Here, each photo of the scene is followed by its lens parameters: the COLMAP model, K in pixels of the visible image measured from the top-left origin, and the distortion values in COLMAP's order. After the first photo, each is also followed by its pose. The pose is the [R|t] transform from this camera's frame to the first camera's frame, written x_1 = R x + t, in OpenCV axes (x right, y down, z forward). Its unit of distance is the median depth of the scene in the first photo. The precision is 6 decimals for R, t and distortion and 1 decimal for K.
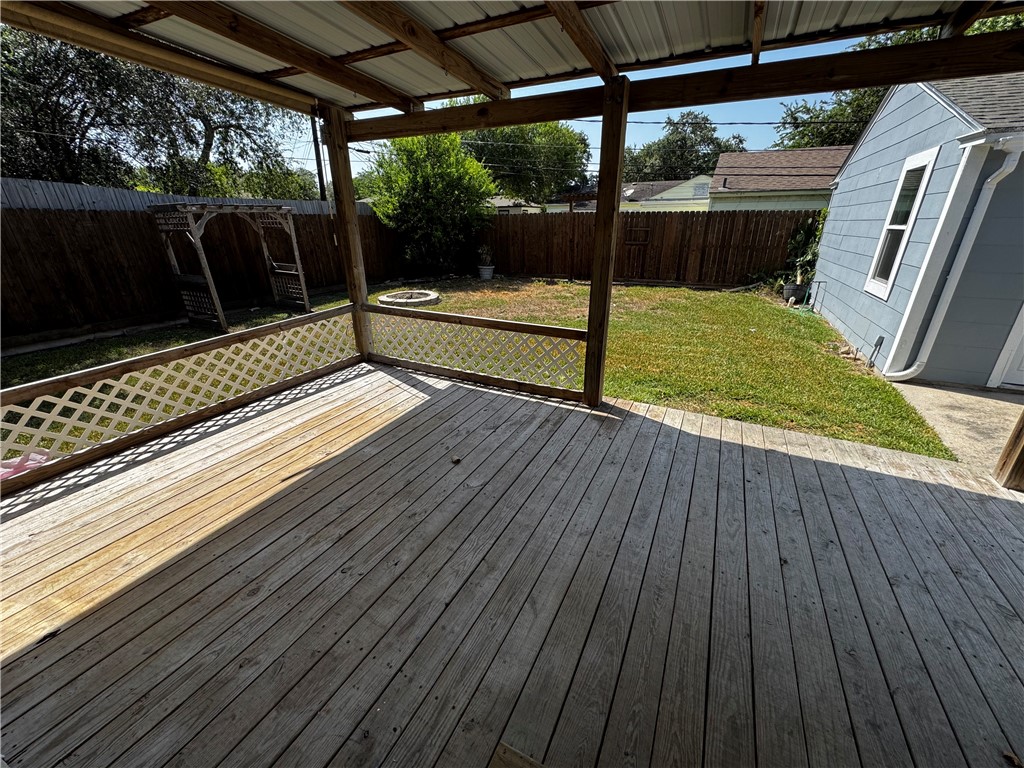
lens RADIAL K [[408.7, 0, 511.8], [0, 408.7, 384.4], [0, 0, 1]] dist [0.000703, -0.000507]
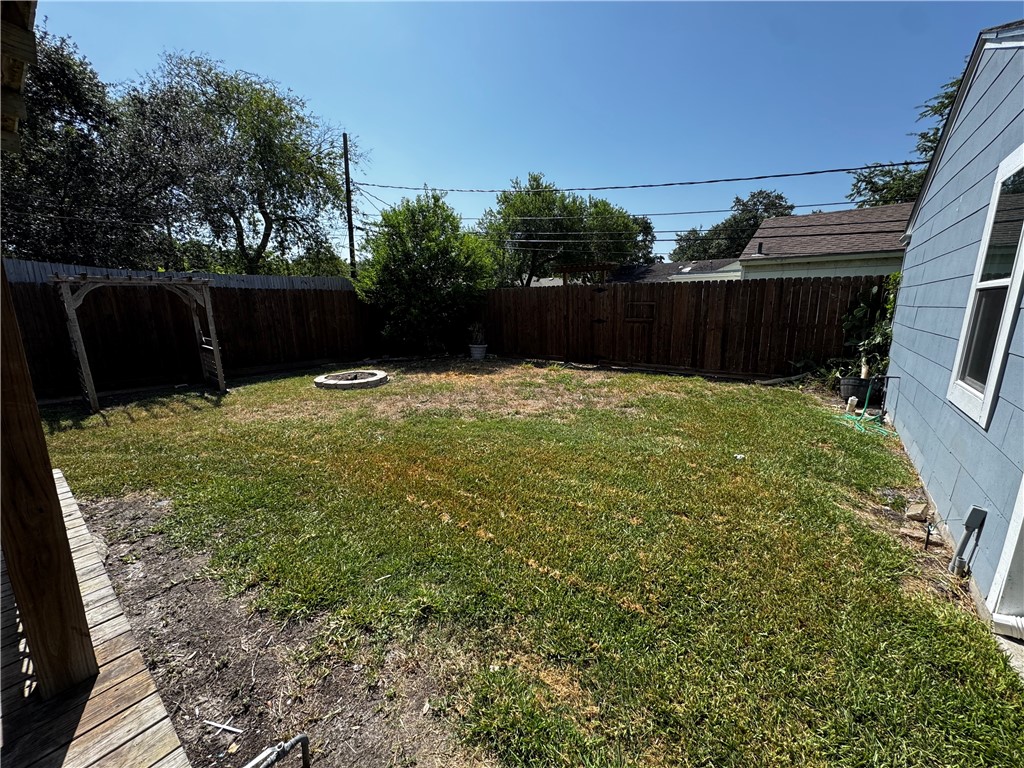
lens RADIAL K [[408.7, 0, 512.2], [0, 408.7, 385.9], [0, 0, 1]] dist [0.000703, -0.000507]
pose [[0.980699, 0.036037, -0.192172, 0.242159], [-0.070047, 0.982385, -0.173243, -0.068939], [0.182543, 0.183360, 0.965949, 0.224230]]
